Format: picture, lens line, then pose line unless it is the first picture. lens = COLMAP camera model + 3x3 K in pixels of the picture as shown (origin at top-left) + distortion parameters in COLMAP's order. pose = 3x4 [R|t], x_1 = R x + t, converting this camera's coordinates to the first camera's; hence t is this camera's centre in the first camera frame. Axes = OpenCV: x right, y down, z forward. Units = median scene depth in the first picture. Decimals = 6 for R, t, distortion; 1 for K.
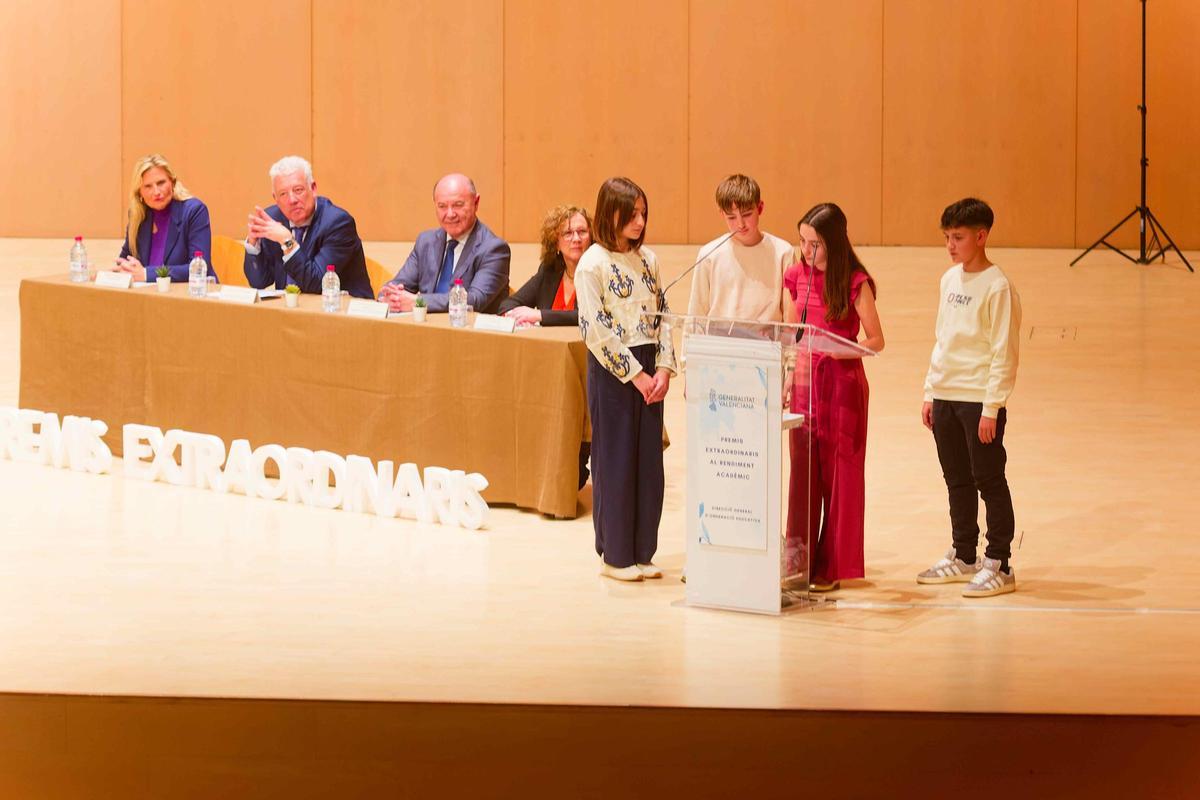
lens RADIAL K [[8057.6, 0, 600.0], [0, 8057.6, 400.0], [0, 0, 1]] dist [-0.206565, -57.129089]
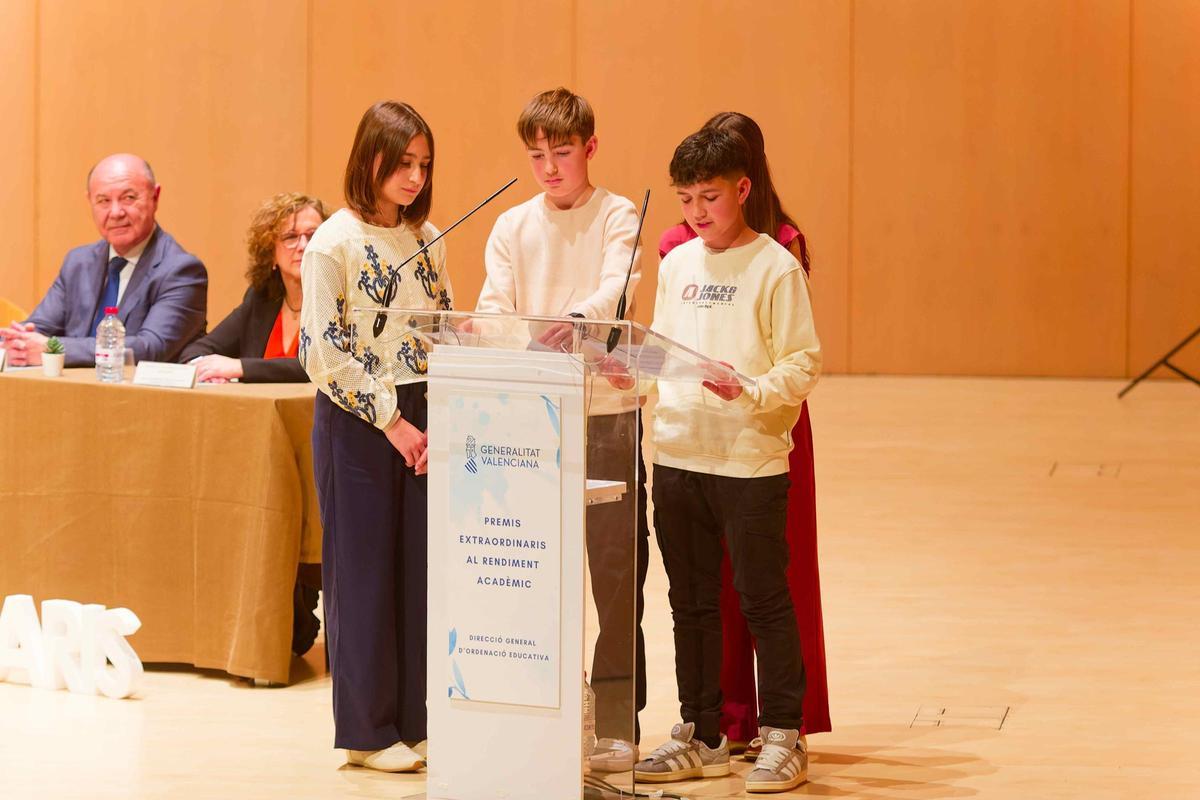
lens RADIAL K [[7183.7, 0, 600.0], [0, 7183.7, 400.0], [0, 0, 1]] dist [-0.276500, -19.957605]
pose [[0.999553, 0.005816, -0.029318, 0.036650], [-0.007922, 0.997355, -0.072252, 0.032100], [0.028820, 0.072452, 0.996955, 0.444993]]
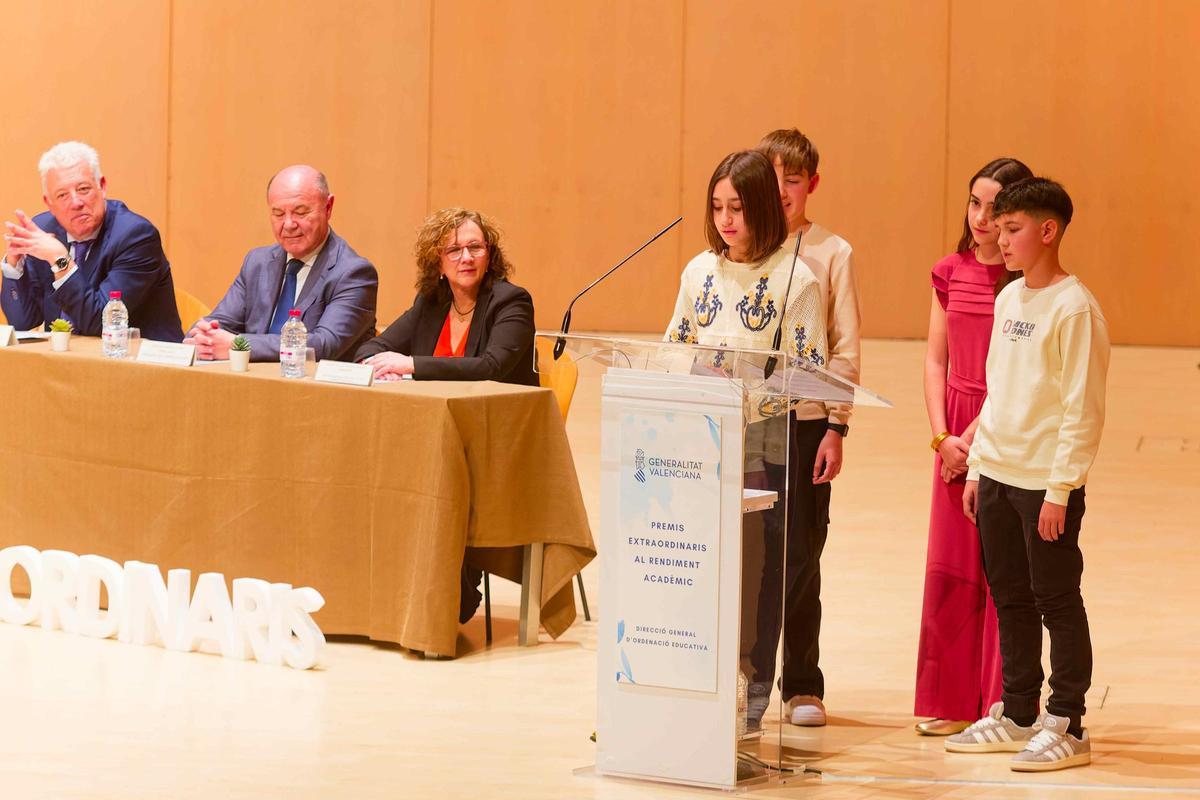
lens RADIAL K [[8057.6, 0, 600.0], [0, 8057.6, 400.0], [0, 0, 1]] dist [-0.206565, -57.129089]
pose [[0.999532, 0.018735, -0.024177, 0.025109], [-0.019852, 0.998707, -0.046805, 0.024285], [0.023269, 0.047263, 0.998611, 0.314600]]
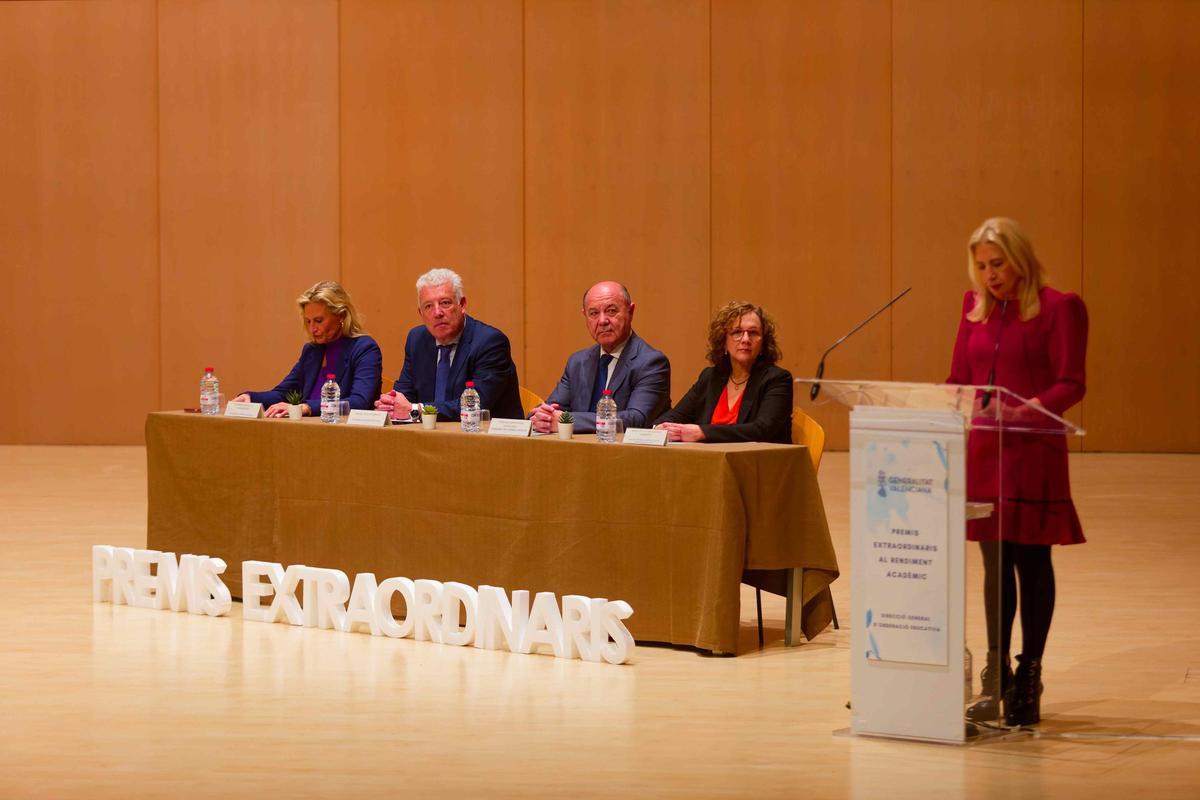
lens RADIAL K [[4518.8, 0, 600.0], [0, 4518.8, 400.0], [0, 0, 1]] dist [0.091498, -0.565964]
pose [[0.997354, -0.000656, -0.072695, 0.017749], [-0.006495, 0.995157, -0.098080, 0.034970], [0.072407, 0.098293, 0.992520, 0.504140]]
